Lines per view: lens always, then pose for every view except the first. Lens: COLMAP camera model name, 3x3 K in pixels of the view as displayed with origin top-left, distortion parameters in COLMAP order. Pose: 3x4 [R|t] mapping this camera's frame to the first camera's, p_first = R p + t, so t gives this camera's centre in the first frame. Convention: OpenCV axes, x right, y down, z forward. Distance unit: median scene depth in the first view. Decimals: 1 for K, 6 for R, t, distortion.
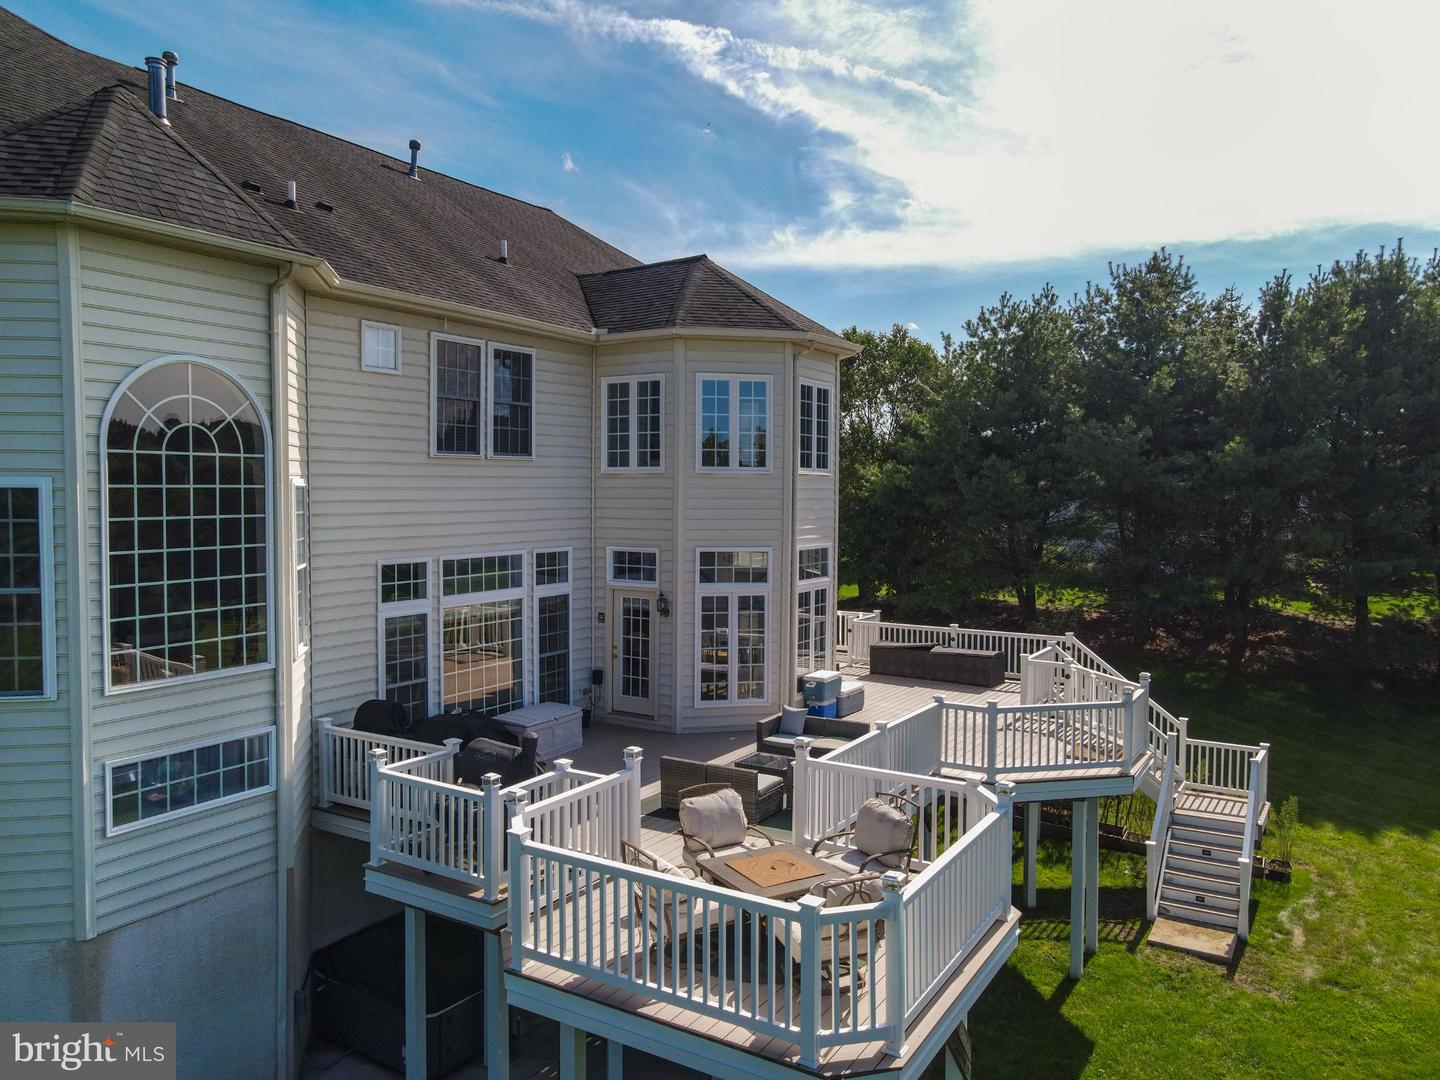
lens RADIAL K [[1057.1, 0, 720.0], [0, 1057.1, 540.0], [0, 0, 1]] dist [-0.020415, 0.070479]
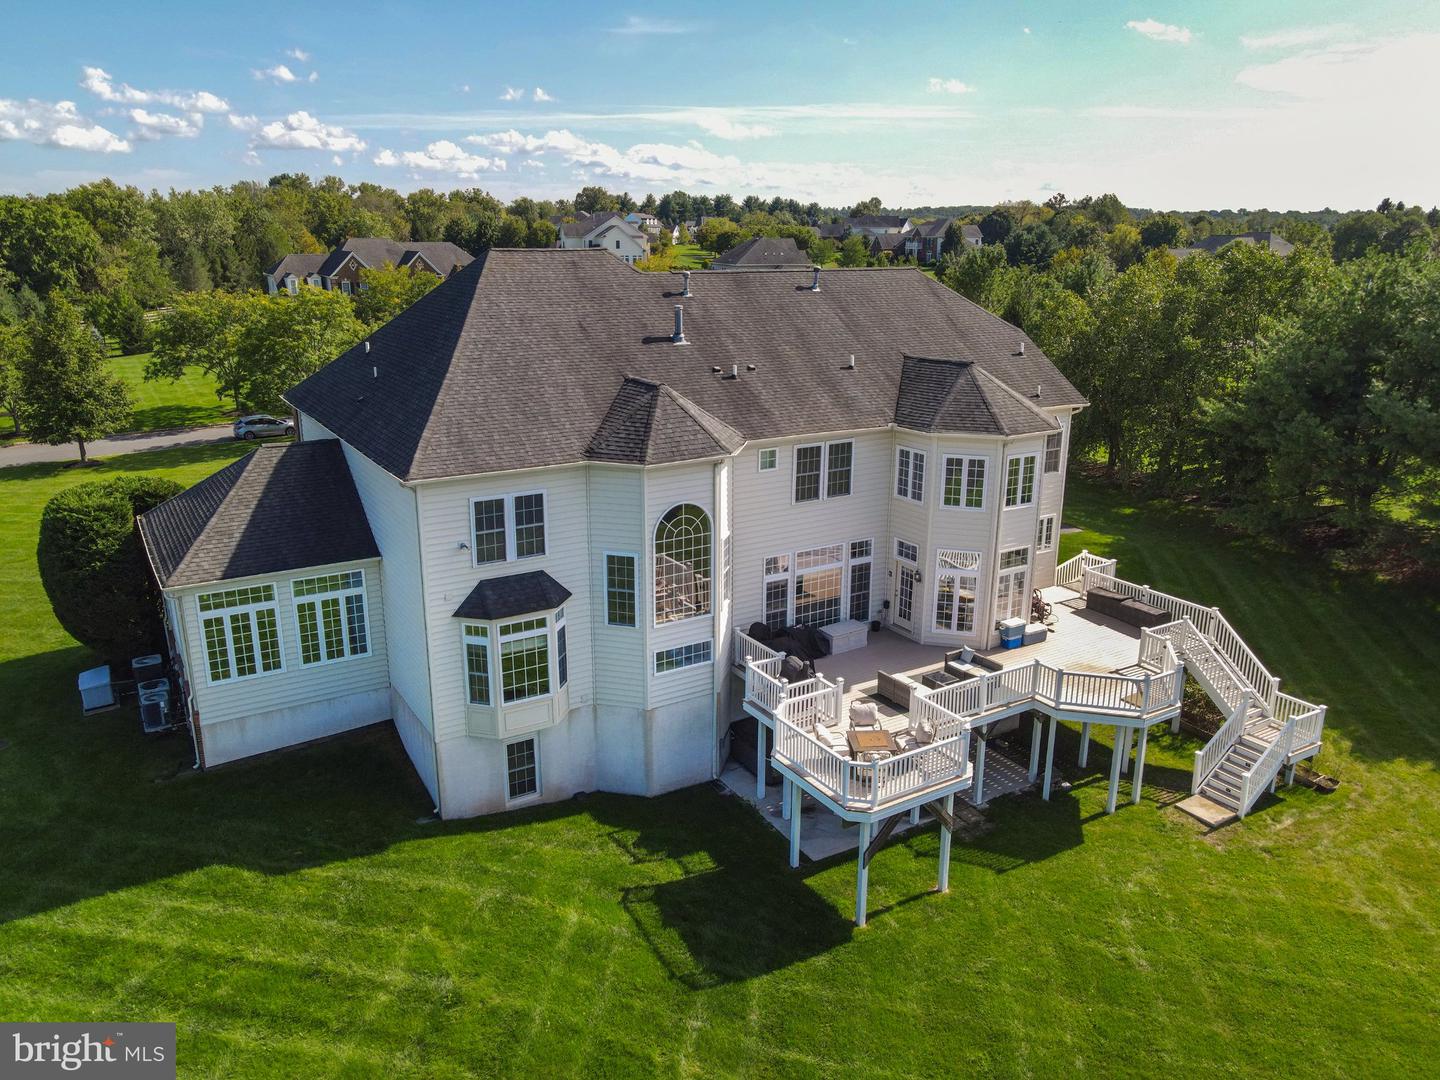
lens RADIAL K [[1057.1, 0, 720.0], [0, 1057.1, 540.0], [0, 0, 1]] dist [-0.020415, 0.070479]
pose [[0.892975, 0.123687, -0.432778, 0.483202], [-0.022211, 0.972440, 0.232092, -0.474906], [0.449557, -0.197640, 0.871112, -0.837434]]
